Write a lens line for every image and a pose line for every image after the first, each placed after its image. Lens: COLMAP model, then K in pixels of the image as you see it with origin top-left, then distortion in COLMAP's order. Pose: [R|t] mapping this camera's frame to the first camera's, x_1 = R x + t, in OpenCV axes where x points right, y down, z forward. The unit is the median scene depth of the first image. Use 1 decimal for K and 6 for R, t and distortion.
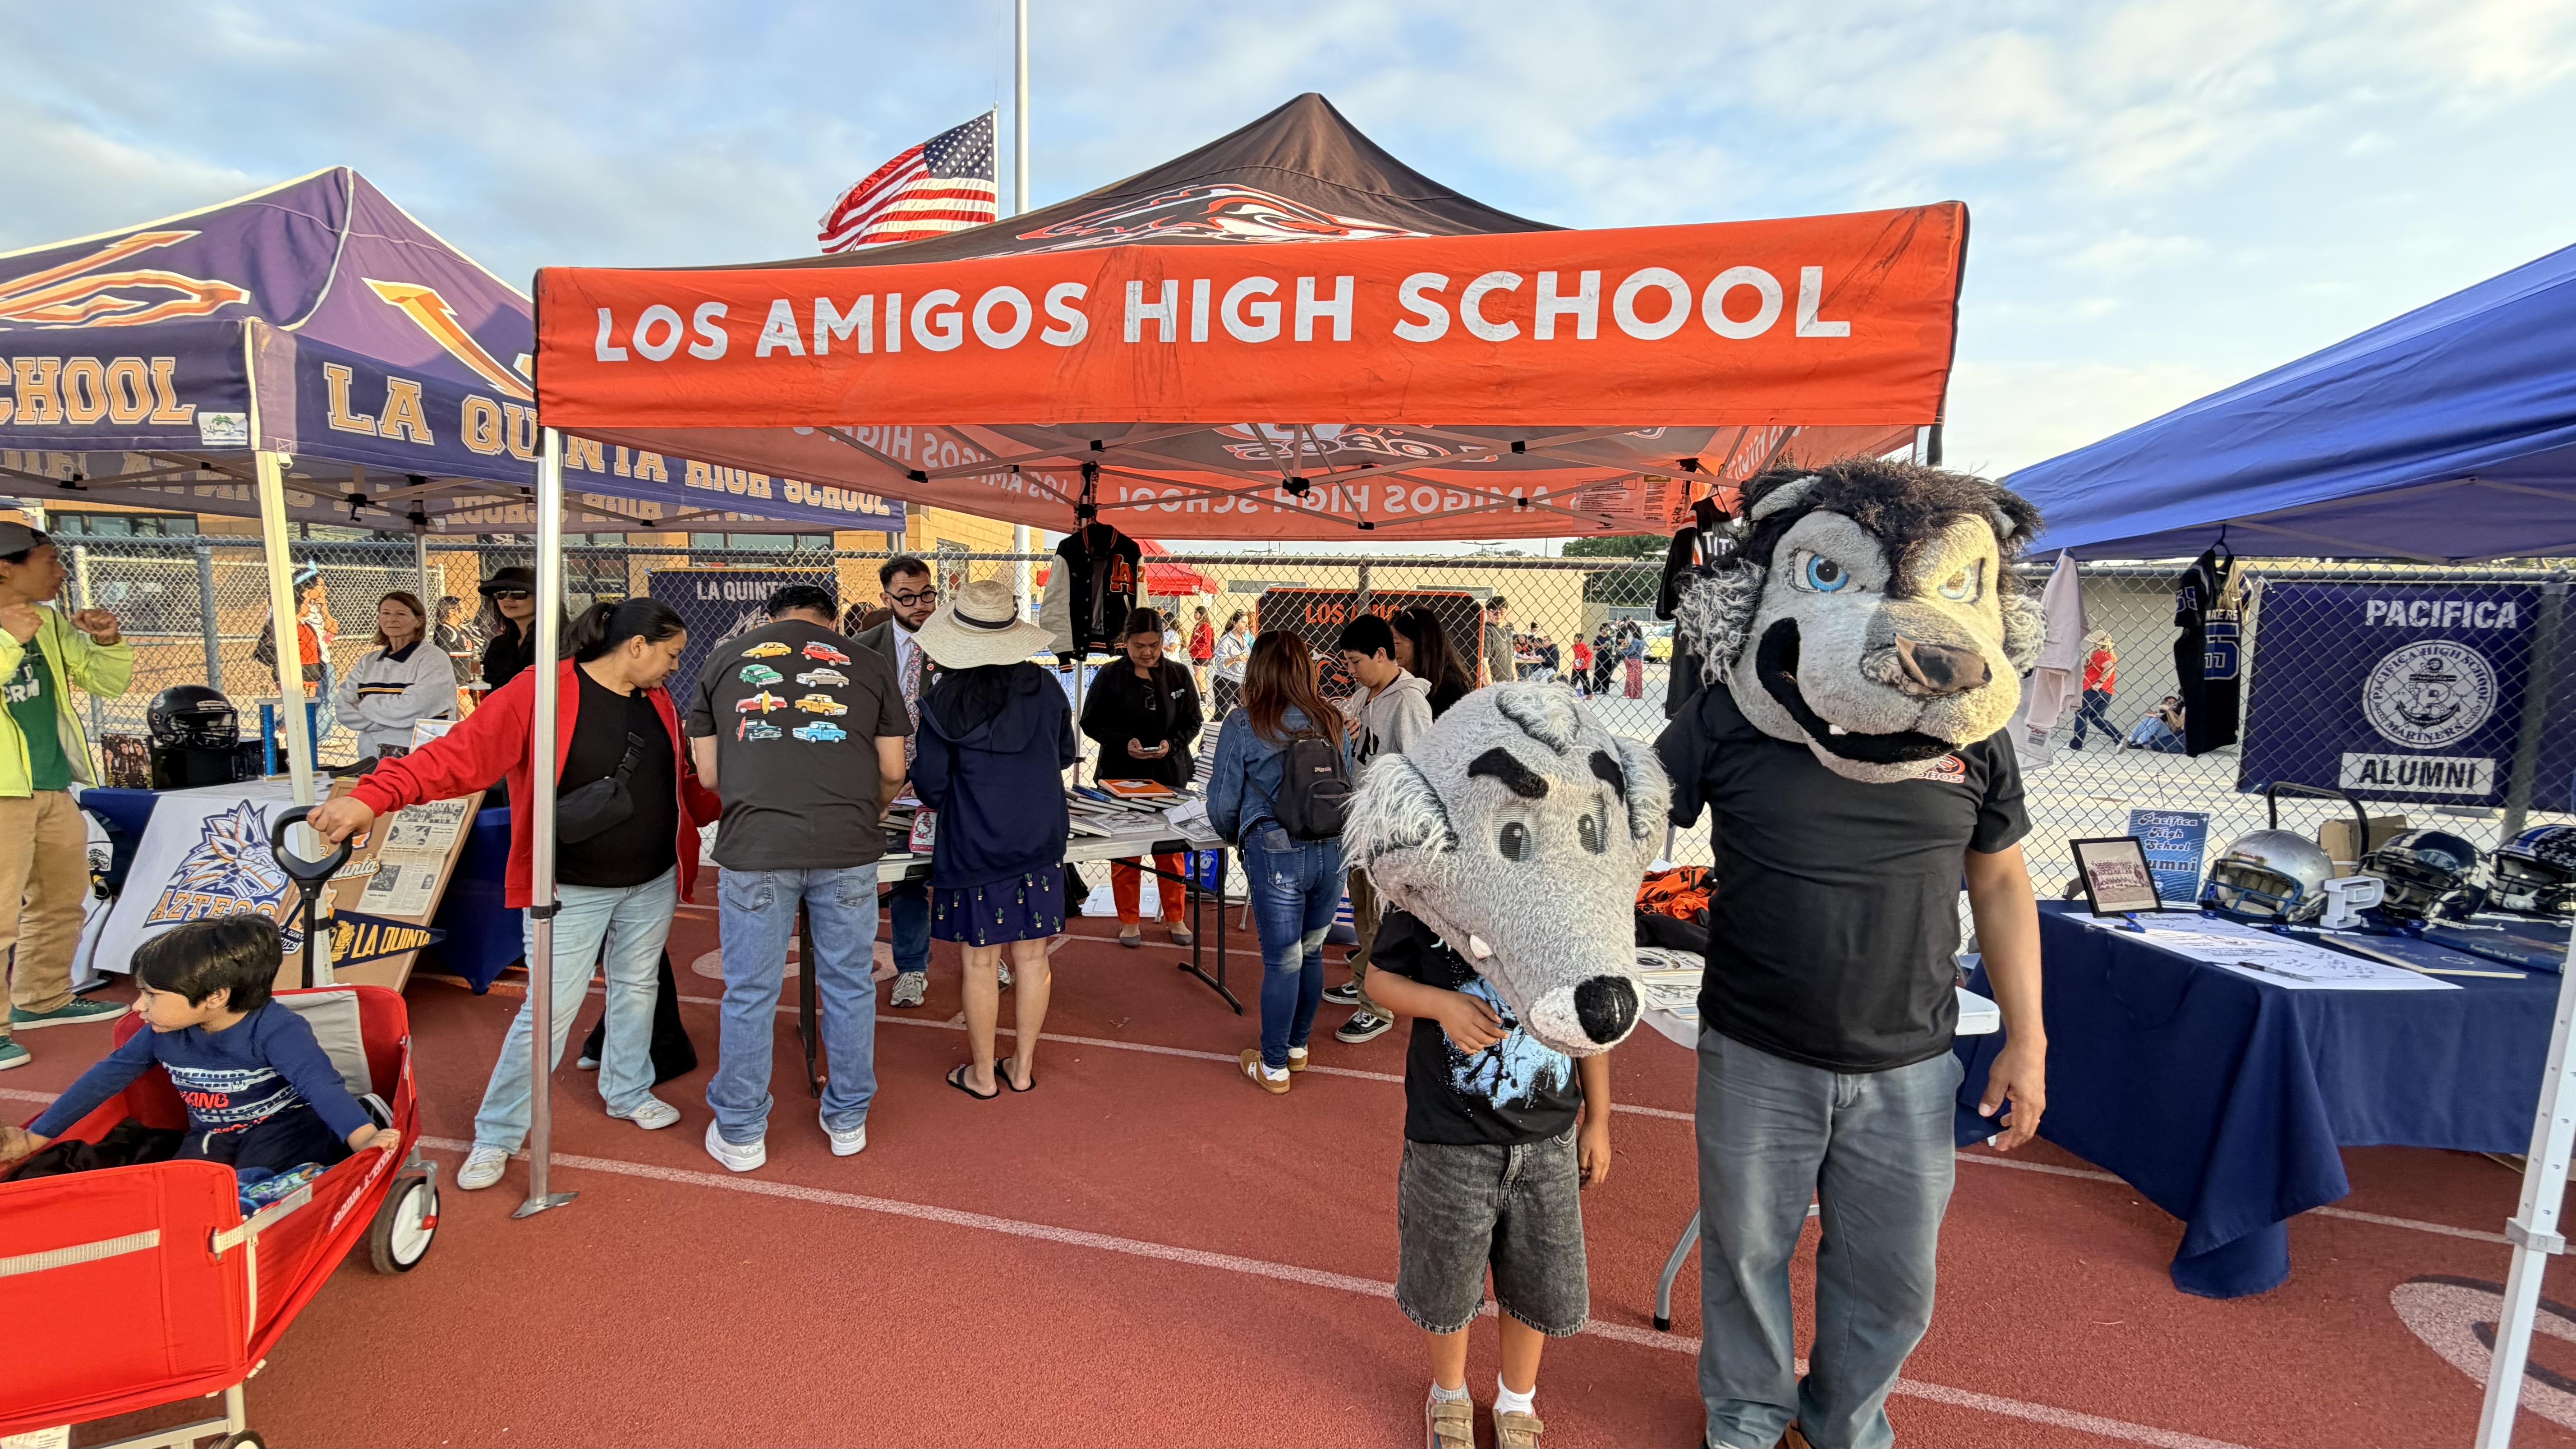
lens RADIAL K [[1012.1, 0, 1289.7], [0, 1012.1, 720.3], [0, 0, 1]] dist [-0.000707, -0.000153]
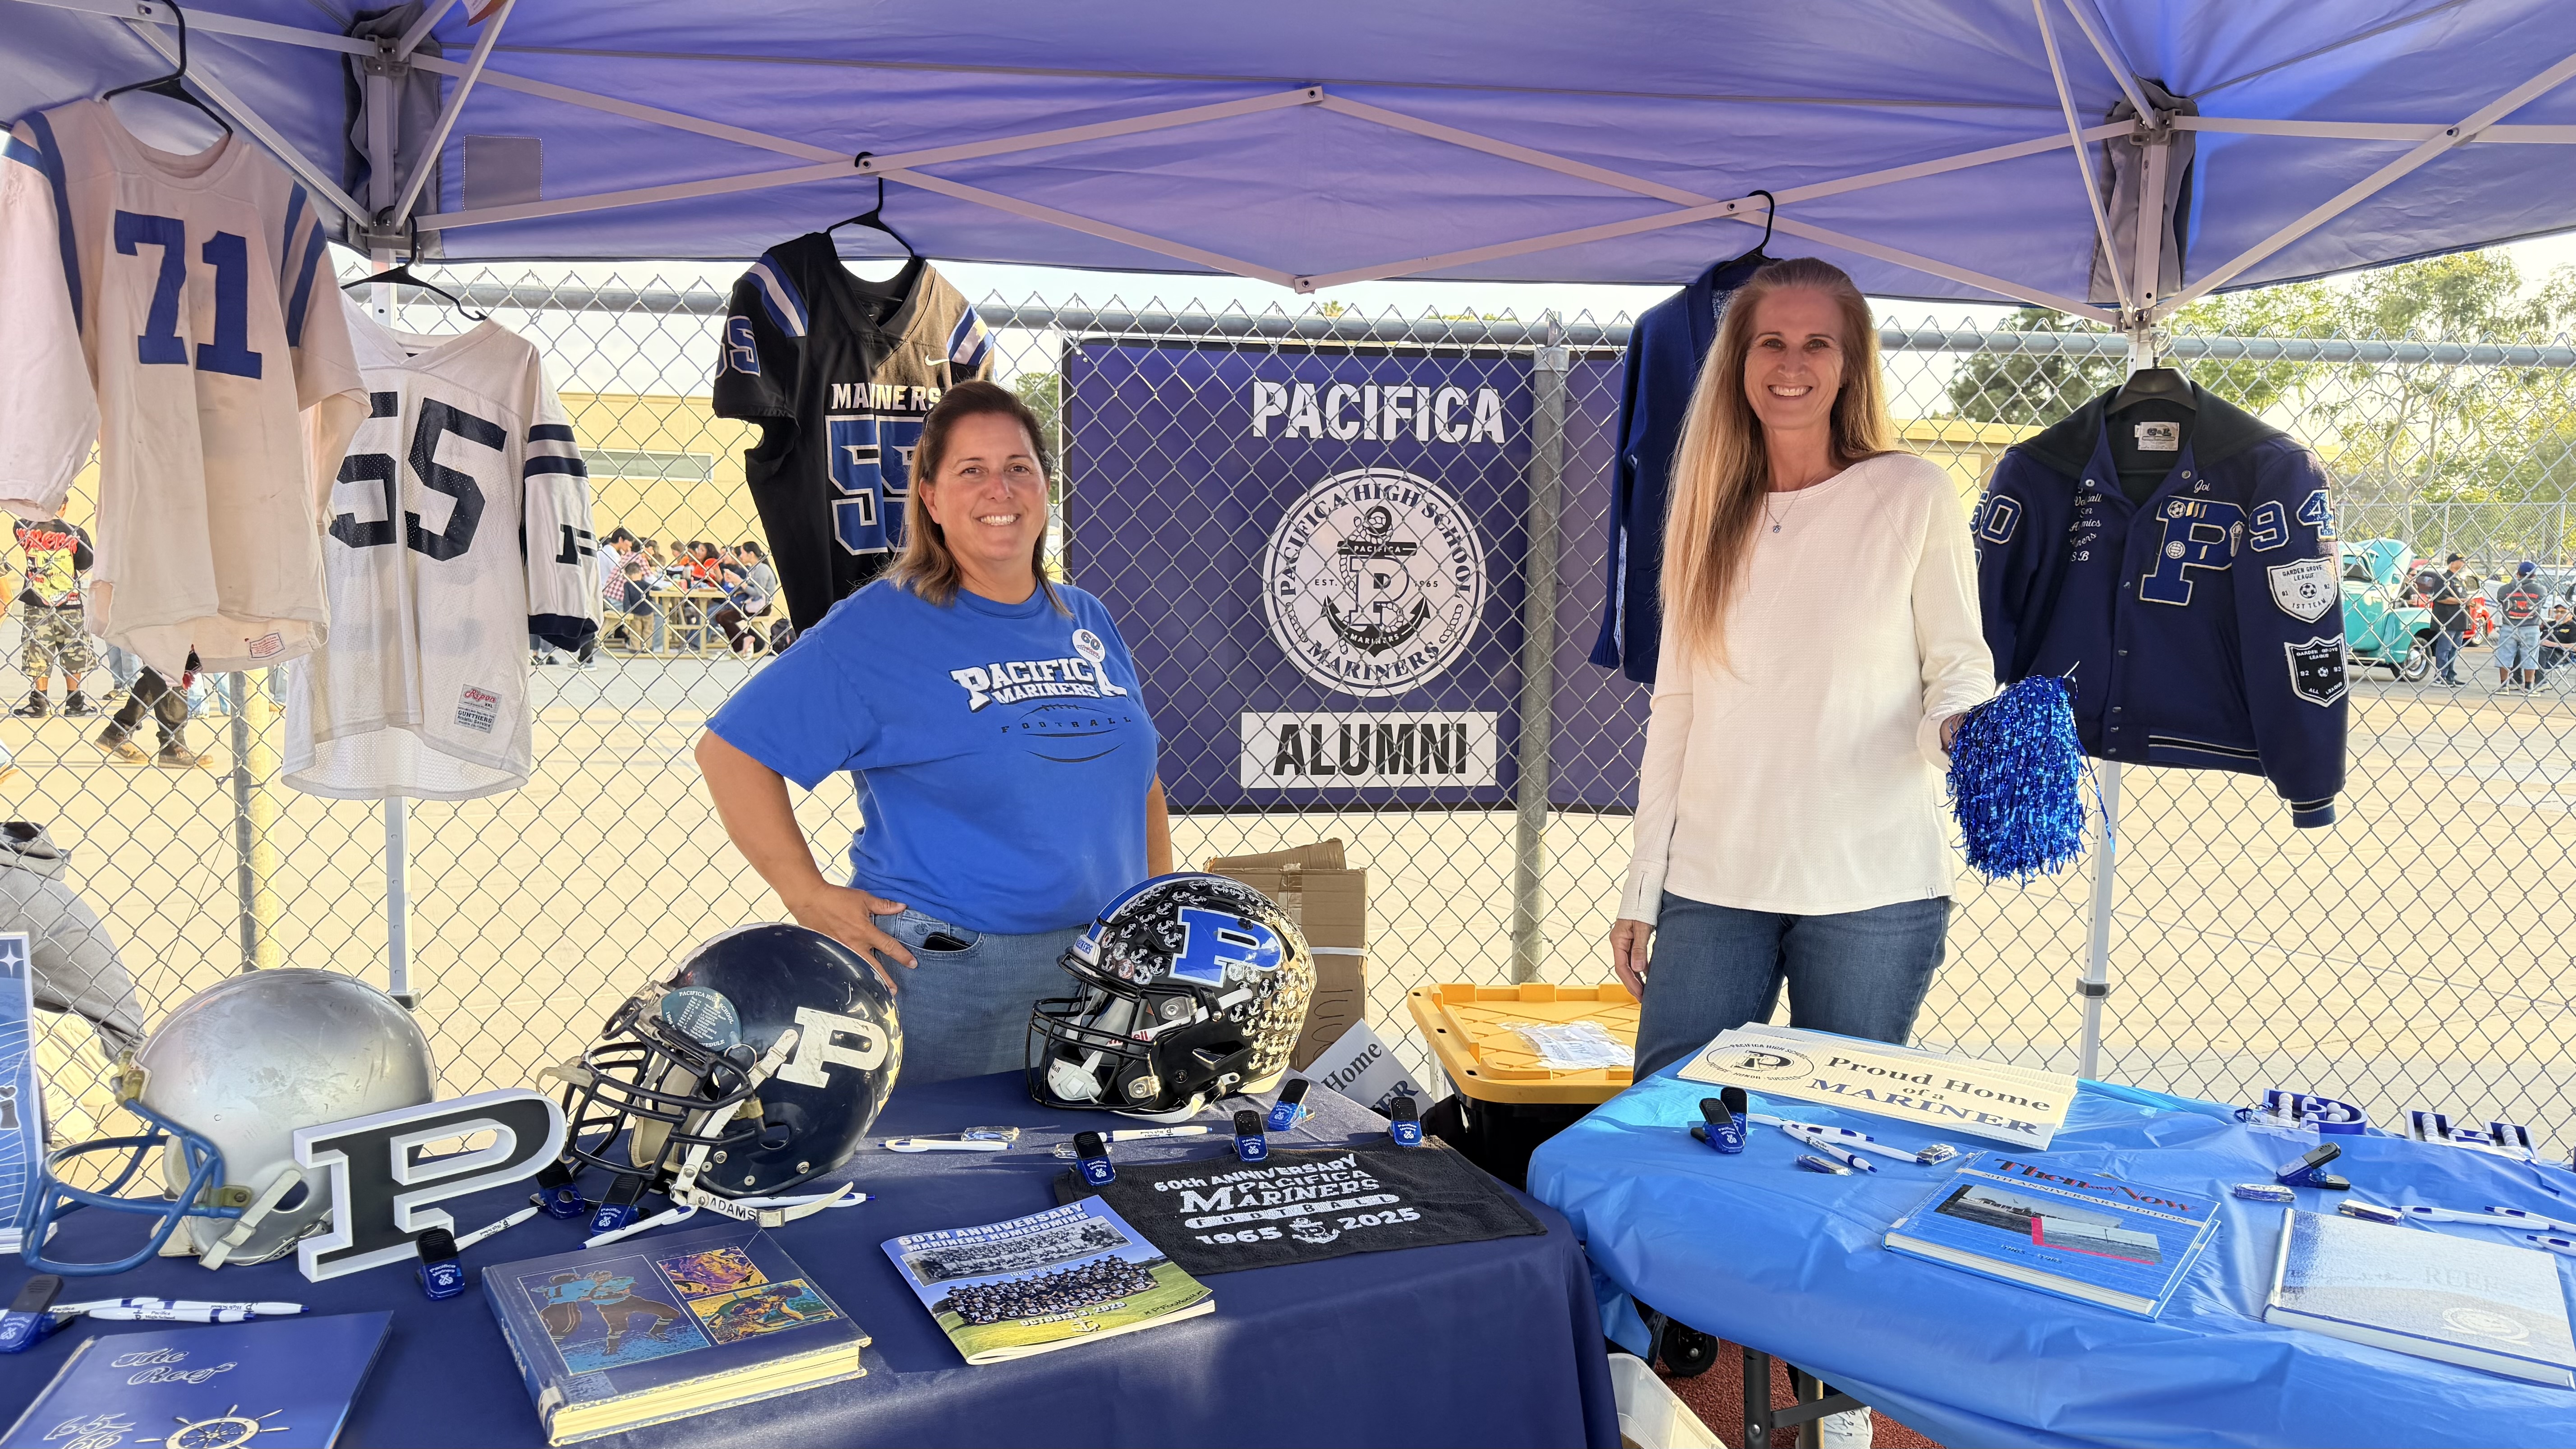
lens RADIAL K [[1698.1, 0, 1290.3], [0, 1698.1, 711.0], [0, 0, 1]] dist [0.065139, -0.002146]
pose [[0.929247, -0.044000, 0.366829, 0.792818], [0.043539, 0.999006, 0.009536, 0.025306], [-0.366884, 0.007110, 0.930239, 0.269593]]
